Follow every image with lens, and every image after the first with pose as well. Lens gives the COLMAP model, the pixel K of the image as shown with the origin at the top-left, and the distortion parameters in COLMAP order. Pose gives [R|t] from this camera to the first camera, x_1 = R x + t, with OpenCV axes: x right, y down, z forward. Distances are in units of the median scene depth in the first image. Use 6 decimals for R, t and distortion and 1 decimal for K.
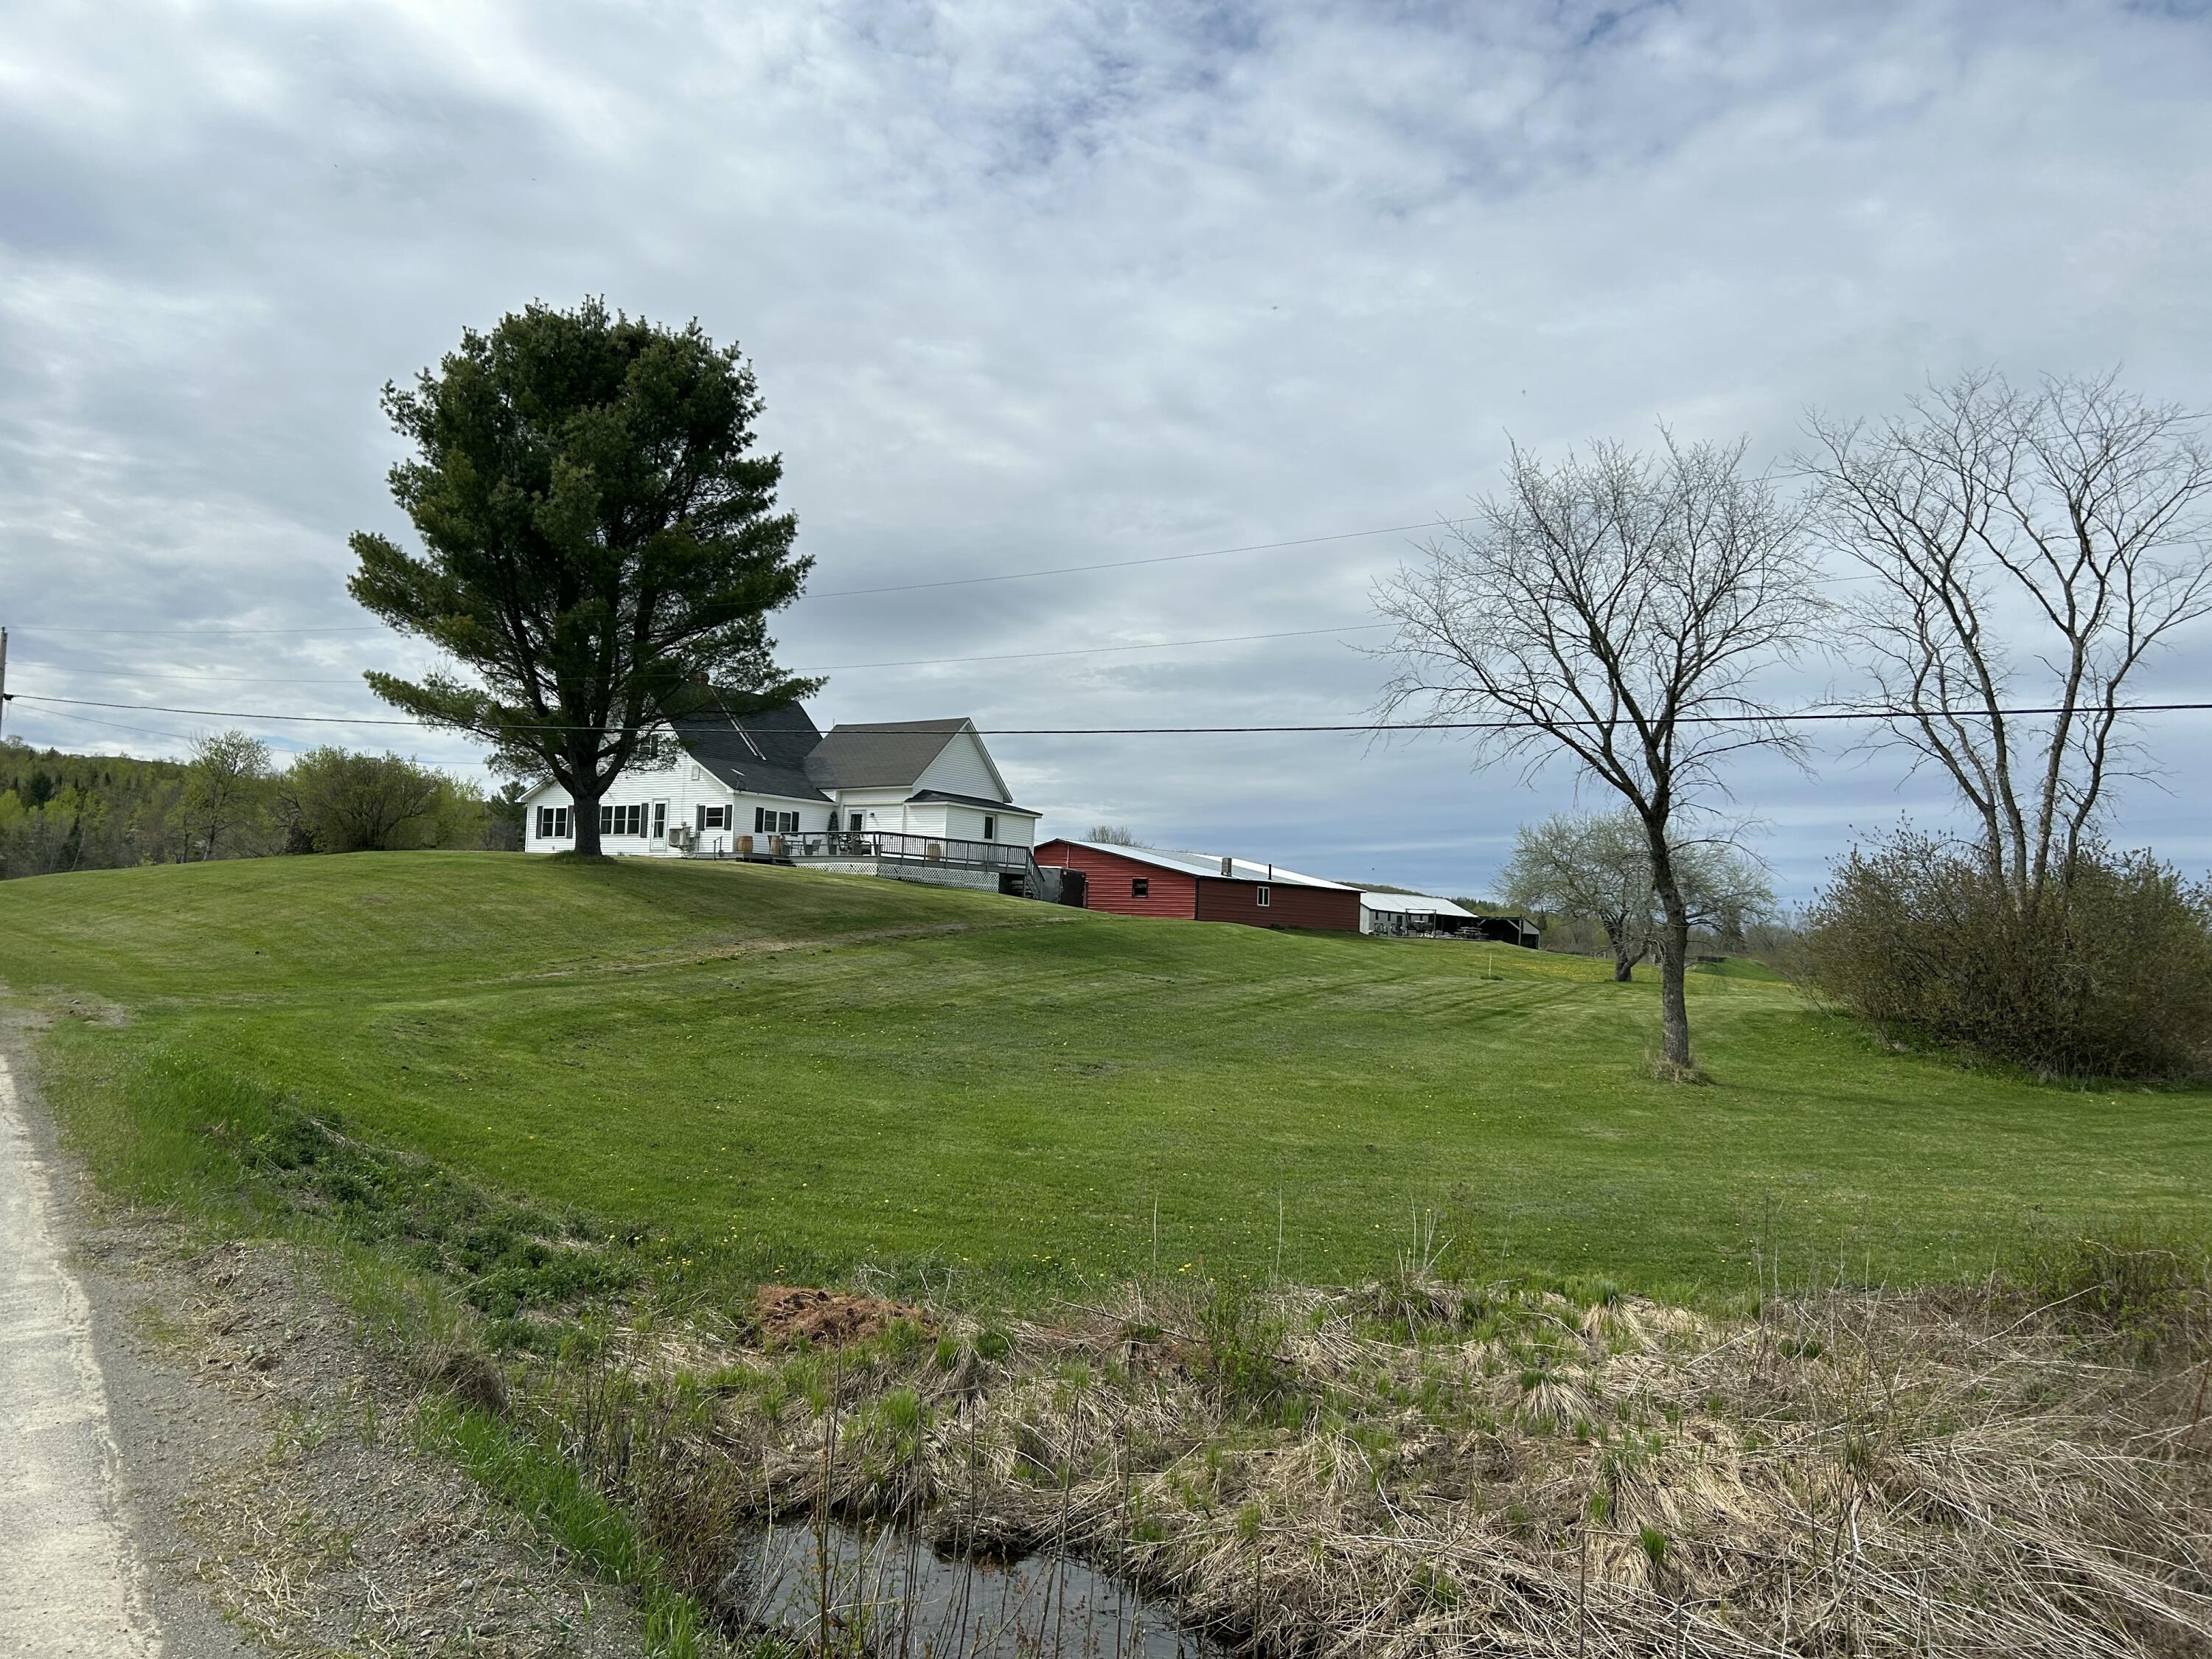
lens RADIAL K [[1640.9, 0, 1107.3], [0, 1640.9, 829.7], [0, 0, 1]] dist [0.059591, -0.048948]
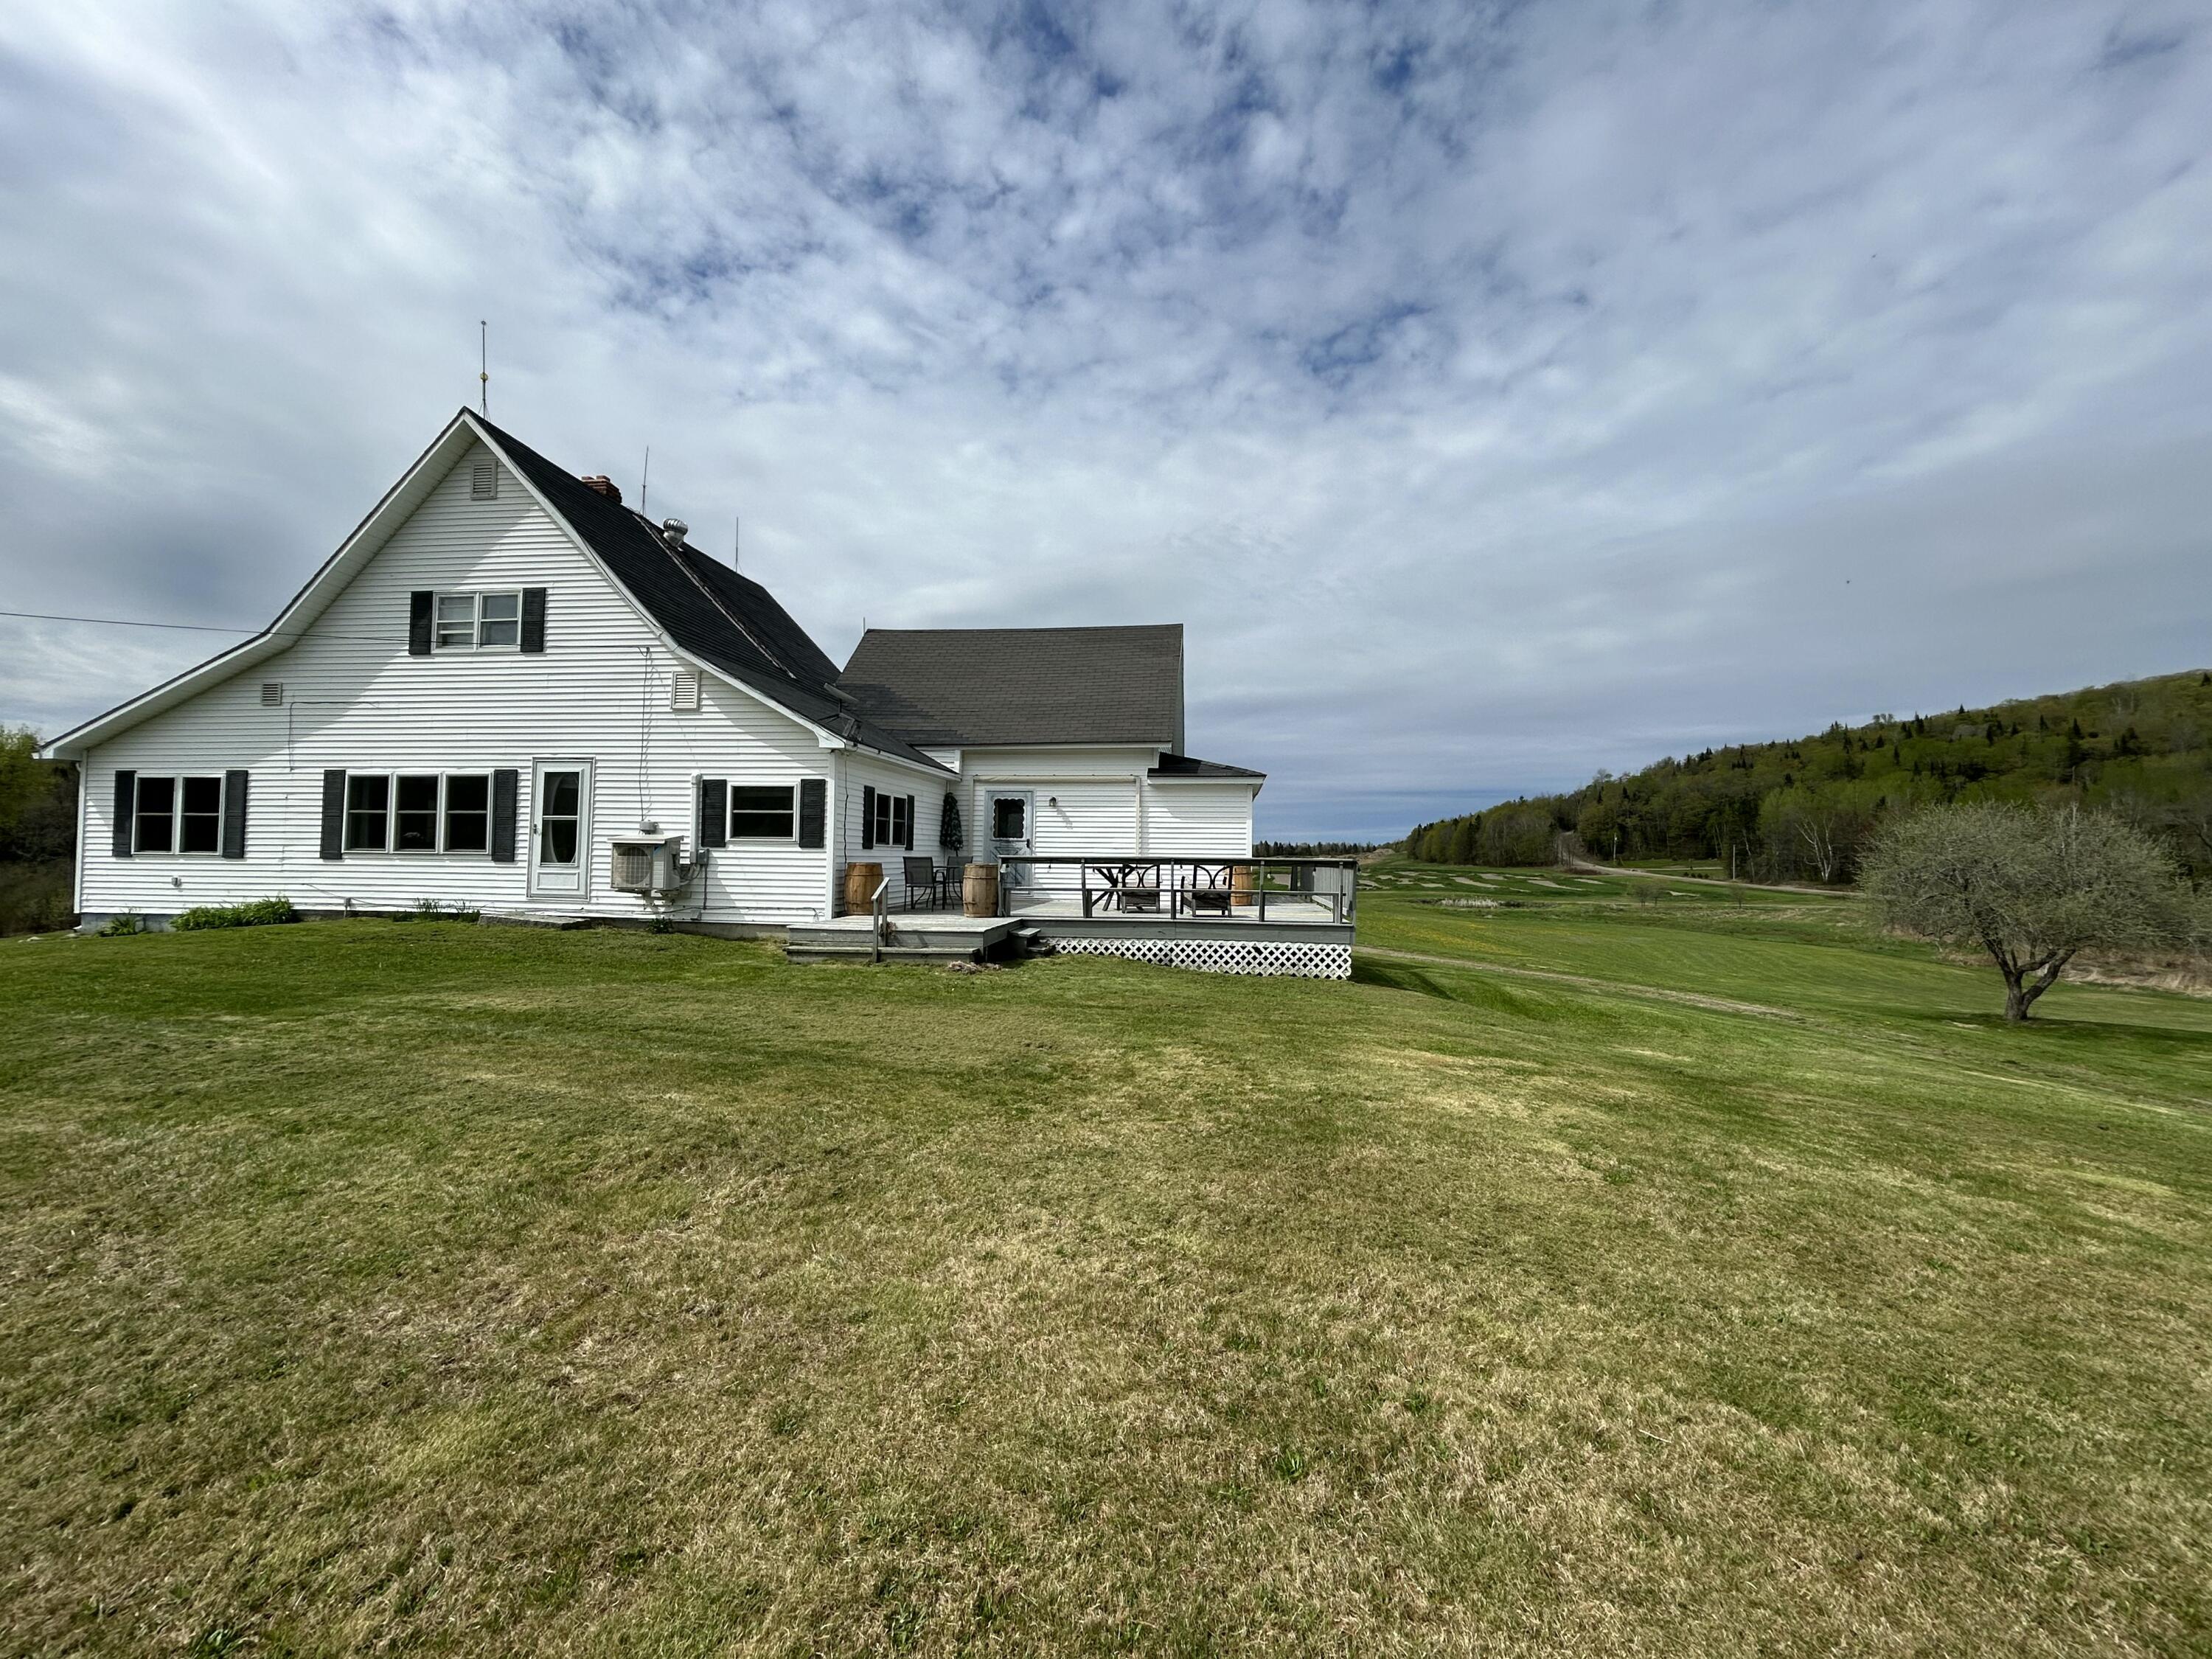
lens RADIAL K [[901.0, 0, 1103.9], [0, 901.0, 829.0], [0, 0, 1]] dist [-0.000663, 0.001373]
pose [[0.886781, -0.012077, 0.462032, -0.257246], [-0.009421, 0.998979, 0.044194, -0.013071], [-0.462094, -0.043543, 0.885762, 0.763134]]
